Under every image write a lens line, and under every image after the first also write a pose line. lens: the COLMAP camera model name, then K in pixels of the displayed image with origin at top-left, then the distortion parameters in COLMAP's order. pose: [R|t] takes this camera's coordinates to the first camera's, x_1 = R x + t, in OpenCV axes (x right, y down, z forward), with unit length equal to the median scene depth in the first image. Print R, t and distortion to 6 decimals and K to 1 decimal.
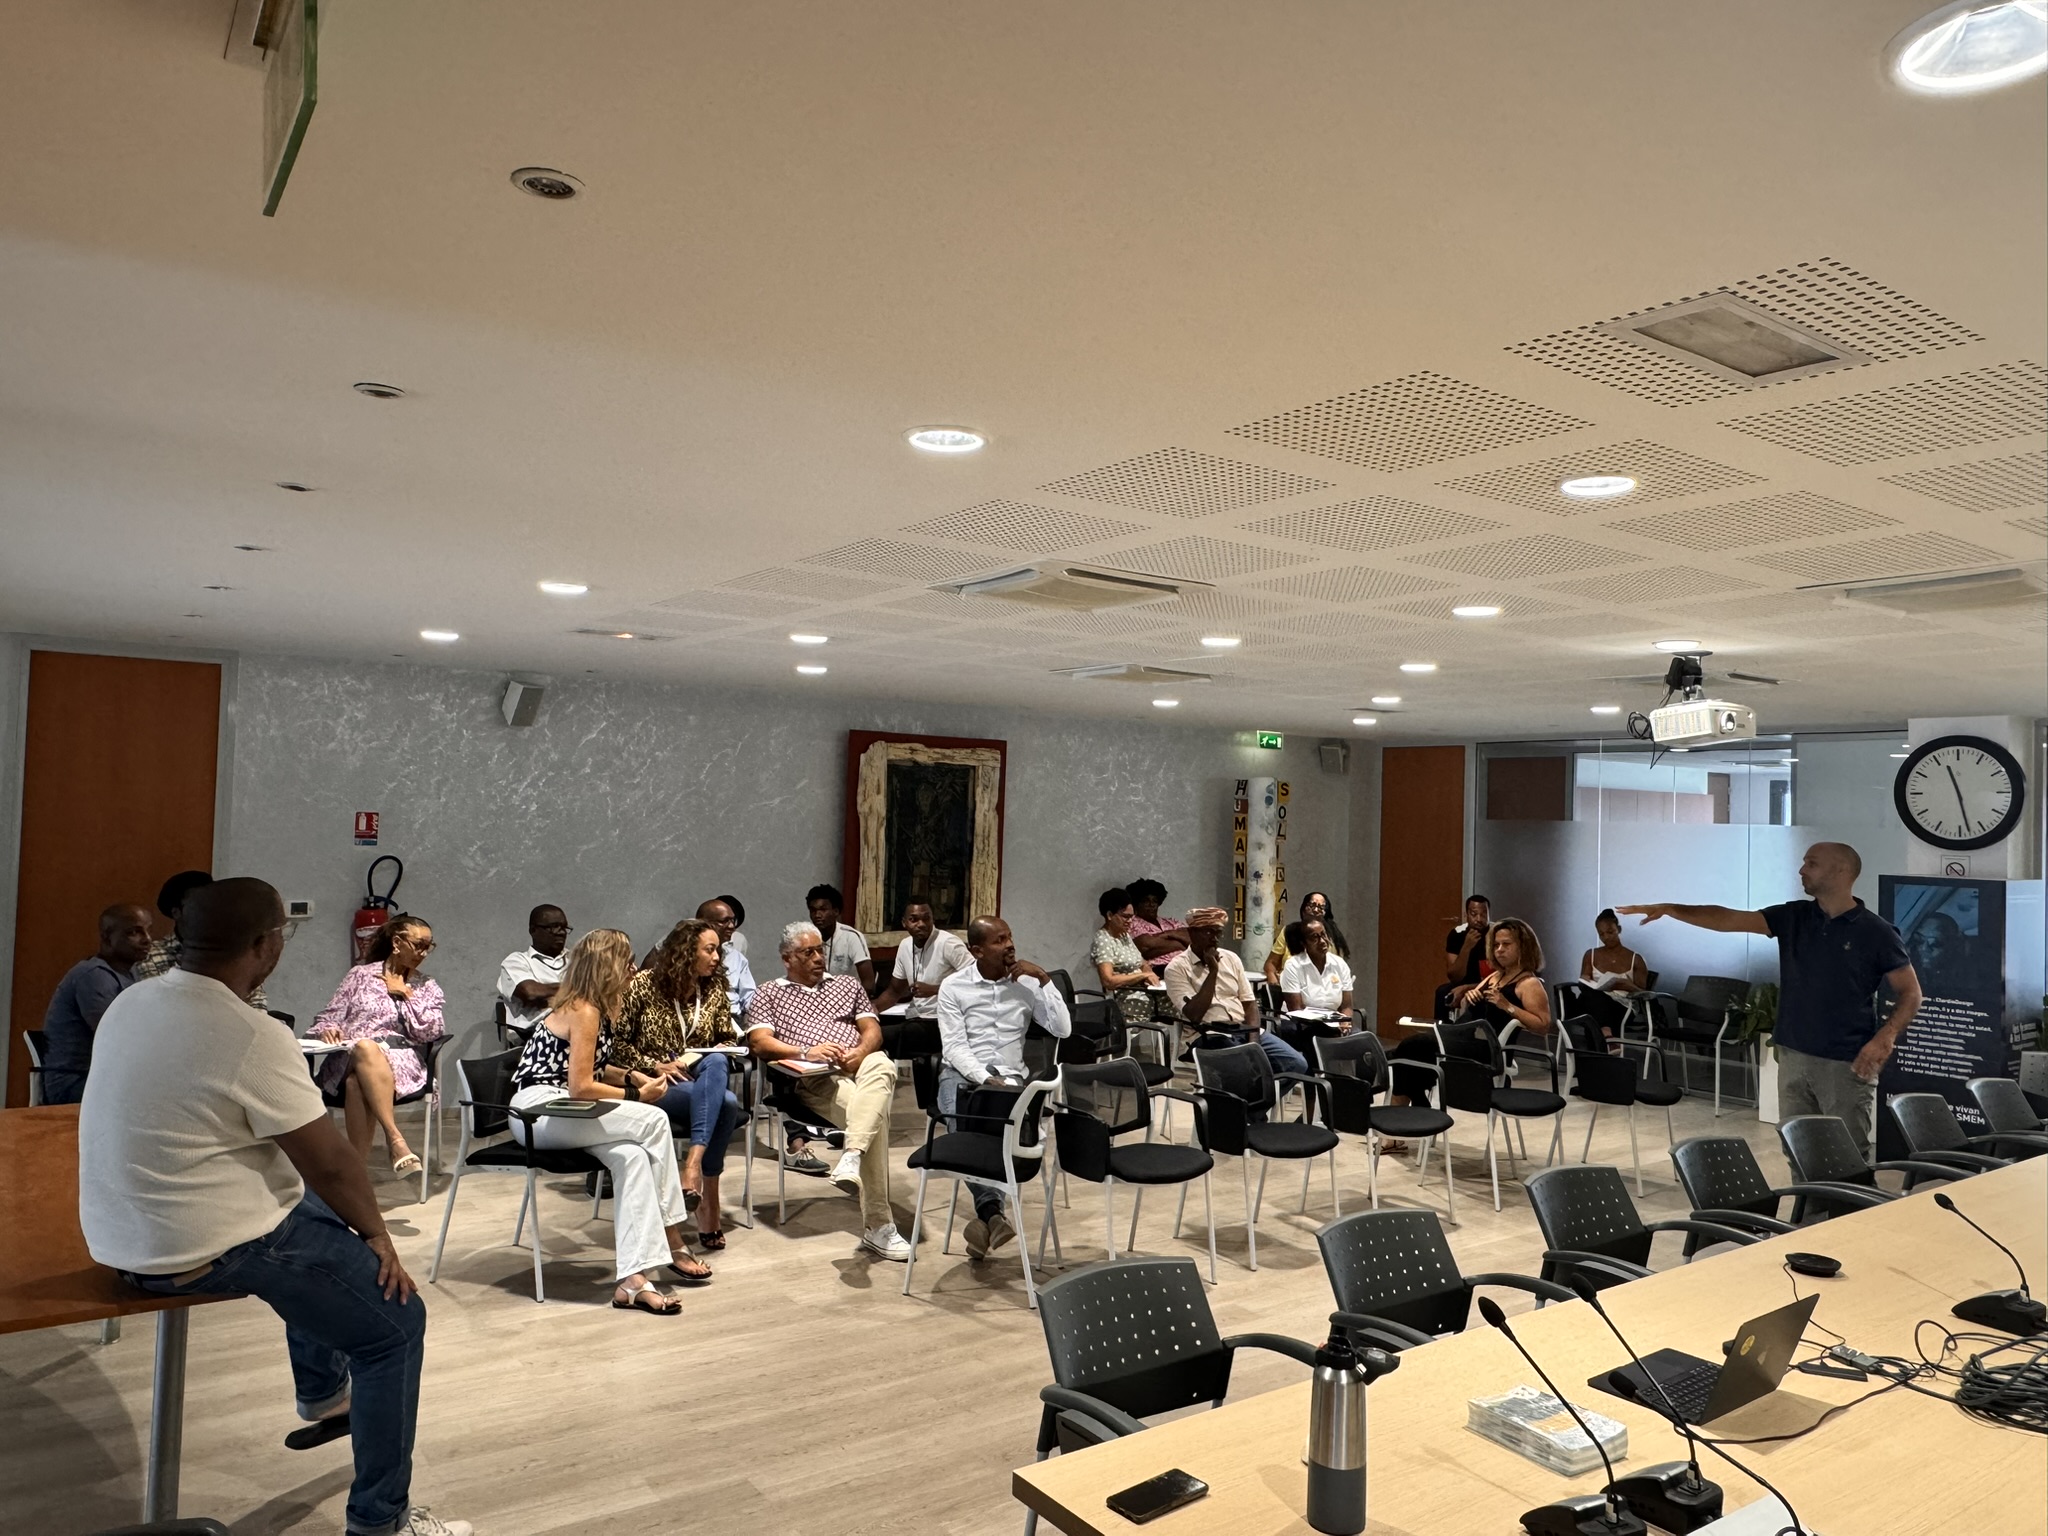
lens RADIAL K [[1384.6, 0, 1025.8], [0, 1384.6, 772.8], [0, 0, 1]] dist [0.039879, 0.002264]
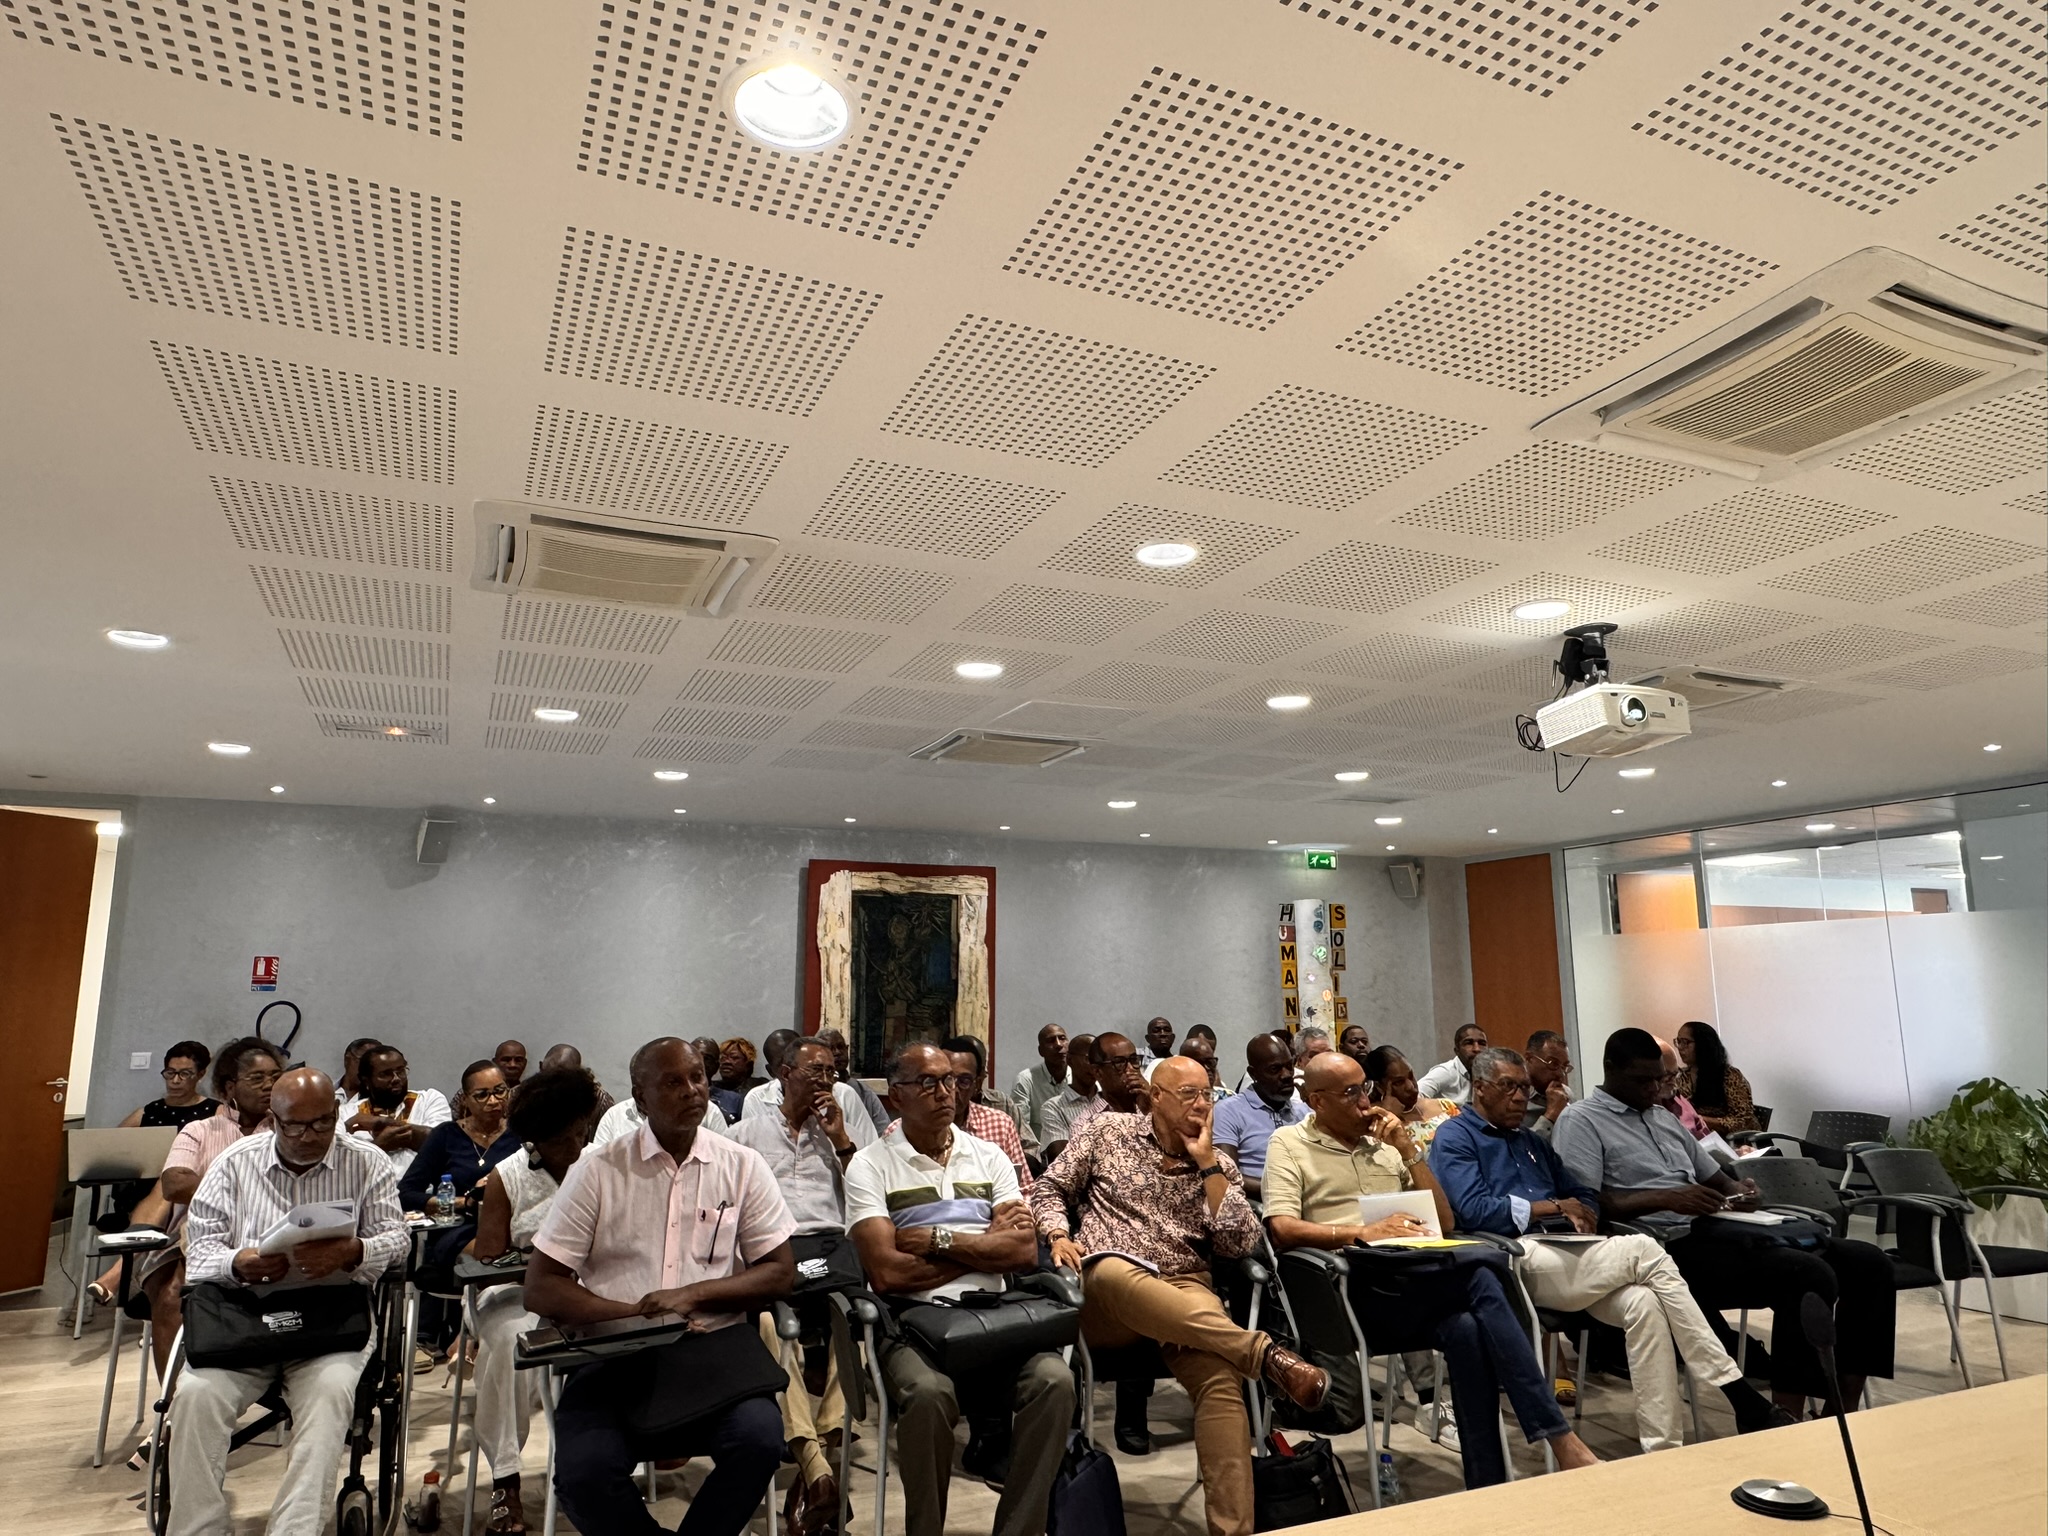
lens RADIAL K [[1296.0, 0, 1021.4], [0, 1296.0, 764.5], [0, 0, 1]] dist [0.025153, -0.001767]
pose [[0.979472, -0.070227, -0.188951, 0.180033], [0.040363, 0.986695, -0.157489, 0.048776], [0.197497, 0.146630, 0.969275, 0.162226]]
